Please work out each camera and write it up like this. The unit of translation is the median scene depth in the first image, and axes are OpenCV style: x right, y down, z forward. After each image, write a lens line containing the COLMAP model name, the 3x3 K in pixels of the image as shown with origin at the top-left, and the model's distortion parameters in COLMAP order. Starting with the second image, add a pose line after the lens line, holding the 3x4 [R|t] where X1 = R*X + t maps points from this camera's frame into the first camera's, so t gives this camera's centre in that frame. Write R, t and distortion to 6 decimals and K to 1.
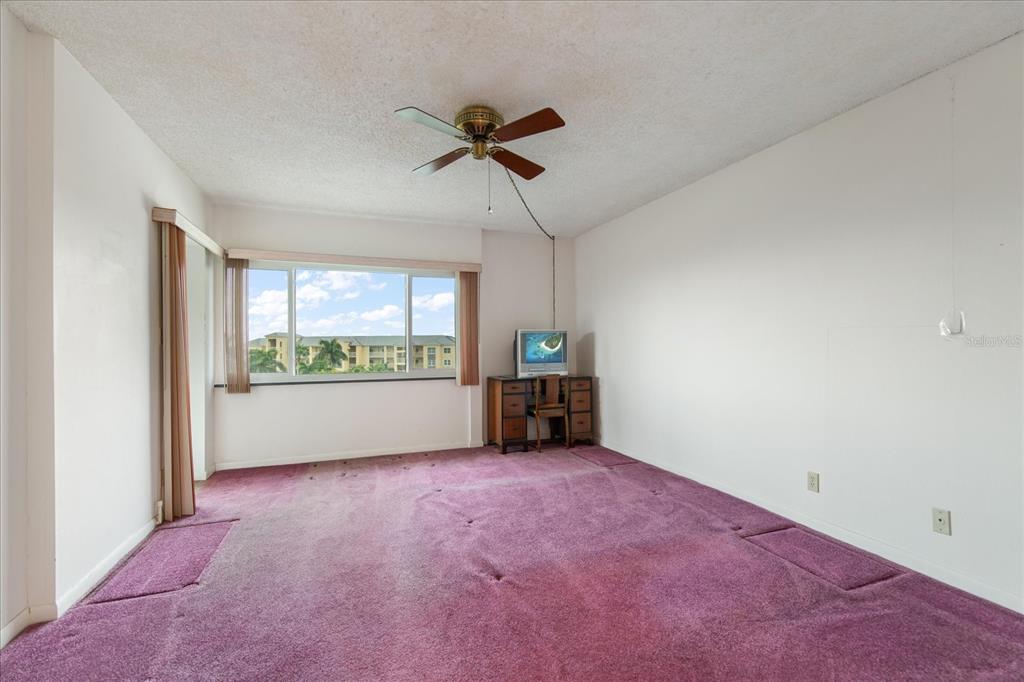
lens RADIAL K [[453.2, 0, 515.7], [0, 453.2, 345.0], [0, 0, 1]] dist [0.004620, -0.002319]
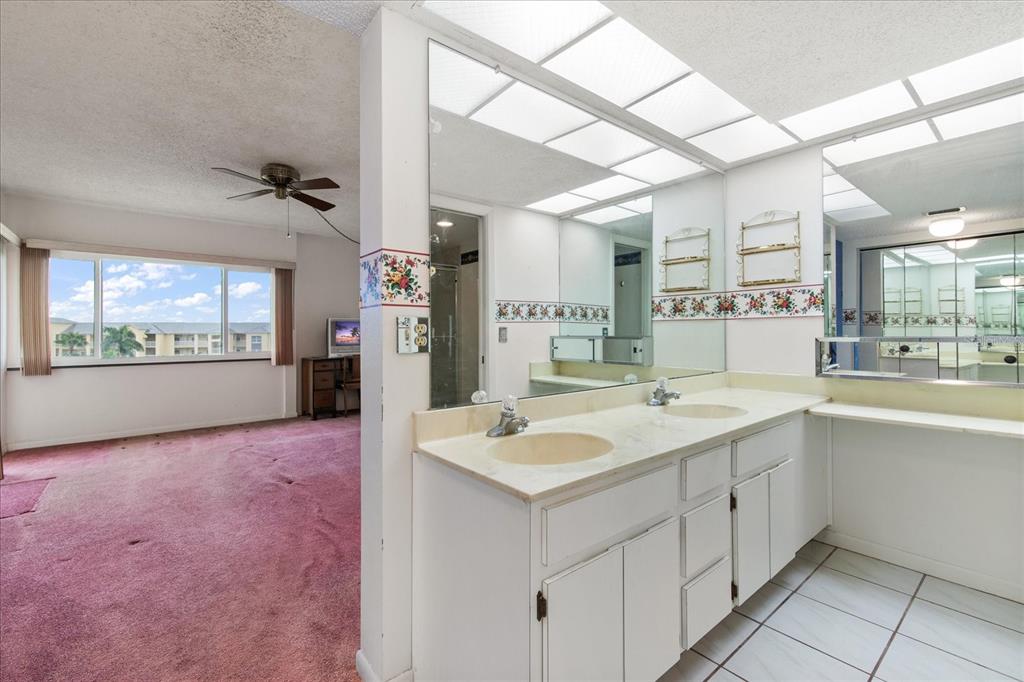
lens RADIAL K [[453.2, 0, 515.6], [0, 453.2, 330.6], [0, 0, 1]] dist [0.004620, -0.002319]
pose [[0.944942, 0.002960, 0.327223, 0.082927], [-0.001003, 0.999981, -0.006150, 0.006122], [-0.327235, 0.005483, 0.944927, -0.320054]]
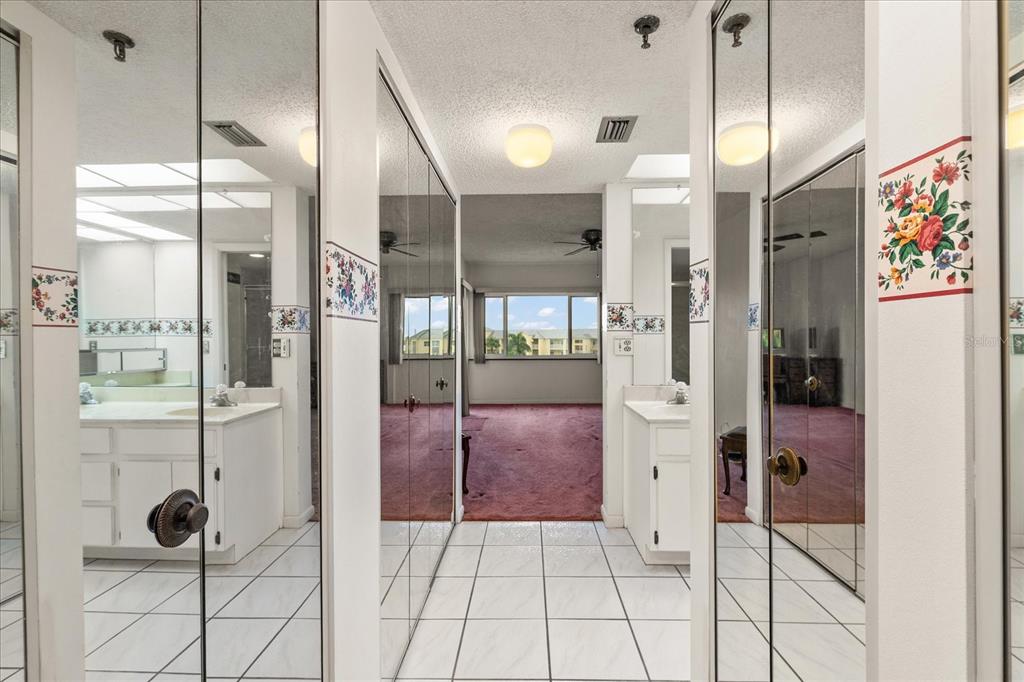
lens RADIAL K [[453.2, 0, 516.0], [0, 453.2, 339.7], [0, 0, 1]] dist [0.004620, -0.002319]
pose [[0.926016, 0.003426, -0.377468, 0.215078], [-0.001908, 0.999989, 0.004396, -0.003147], [0.377478, -0.003351, 0.926012, -0.619856]]
